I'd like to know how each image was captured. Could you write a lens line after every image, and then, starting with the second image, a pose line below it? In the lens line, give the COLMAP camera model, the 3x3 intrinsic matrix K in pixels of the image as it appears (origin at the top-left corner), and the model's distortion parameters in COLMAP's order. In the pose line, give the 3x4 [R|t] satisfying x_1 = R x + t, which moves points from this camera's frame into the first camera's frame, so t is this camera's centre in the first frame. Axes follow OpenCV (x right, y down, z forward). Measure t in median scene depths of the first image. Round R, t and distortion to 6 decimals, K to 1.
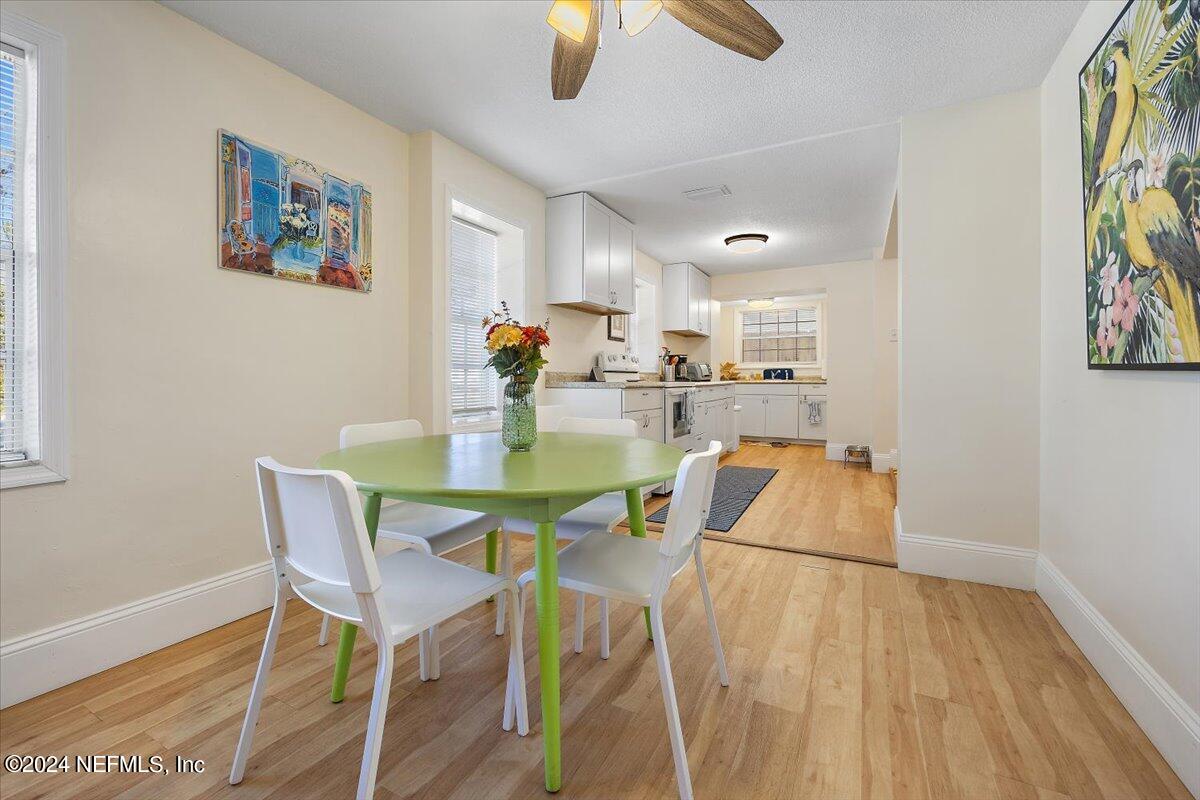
lens RADIAL K [[502.6, 0, 599.1], [0, 502.6, 391.0], [0, 0, 1]] dist [-0.002571, -0.000449]
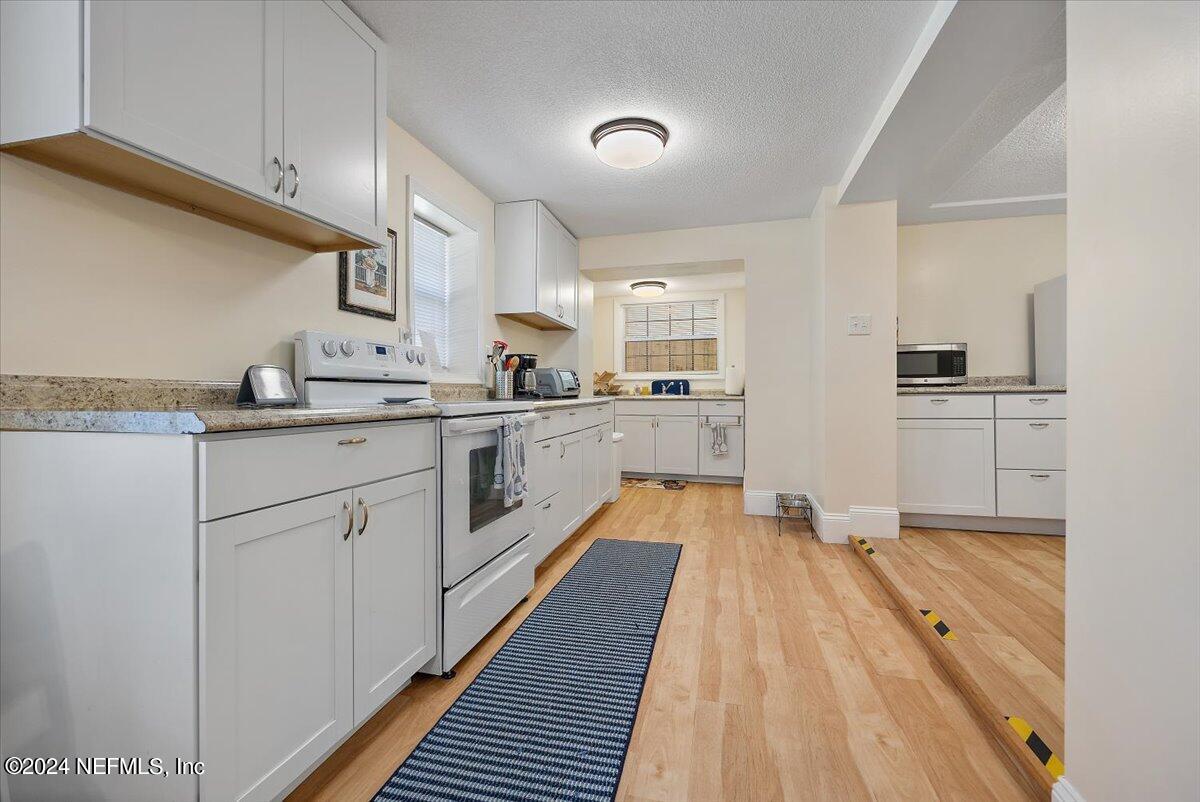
lens RADIAL K [[502.6, 0, 599.1], [0, 502.6, 392.0], [0, 0, 1]] dist [-0.002571, -0.000449]
pose [[0.974976, 0.001333, 0.222306, 0.107818], [0.004097, 0.999704, -0.023964, -0.011593], [-0.222272, 0.024275, 0.974683, 0.370937]]
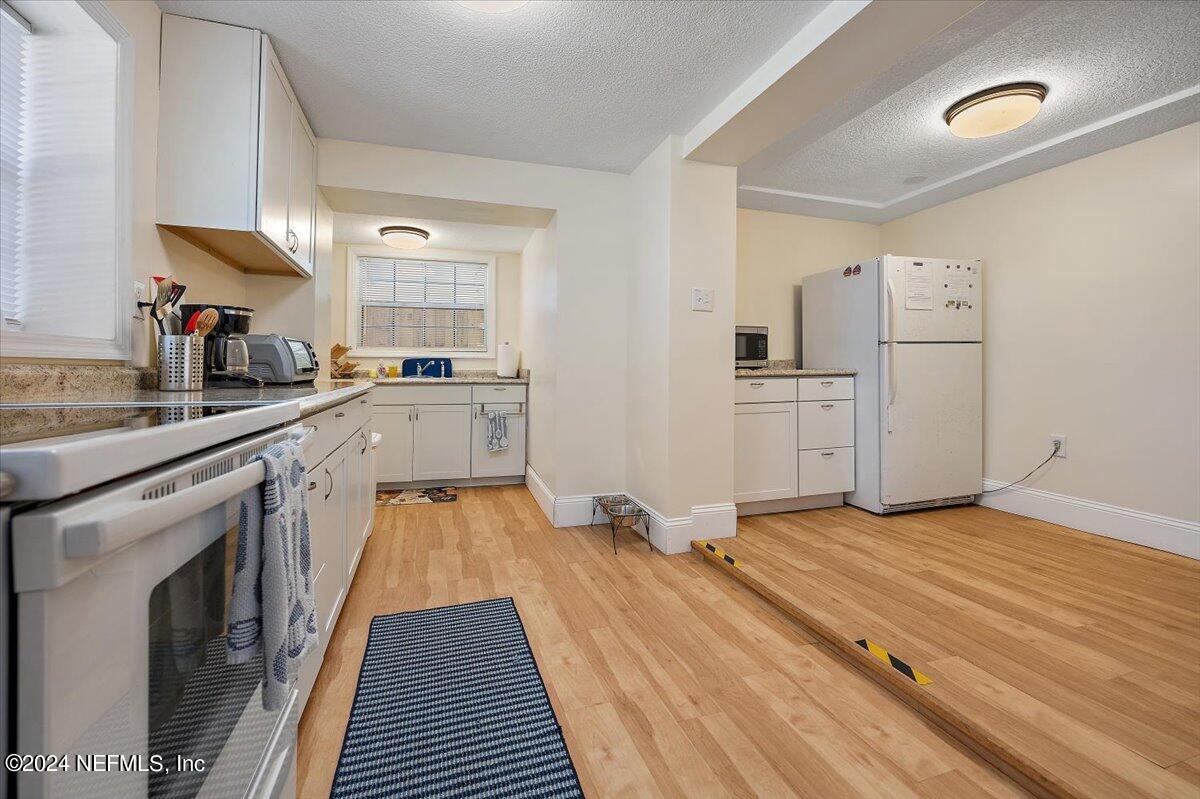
lens RADIAL K [[508.4, 0, 603.2], [0, 508.4, 363.3], [0, 0, 1]] dist [-0.005972, -0.000125]
pose [[0.697412, 0.015784, 0.716496, 0.090892], [0.013520, 0.999290, -0.035173, -0.019126], [-0.716543, 0.034217, 0.696704, 0.559838]]
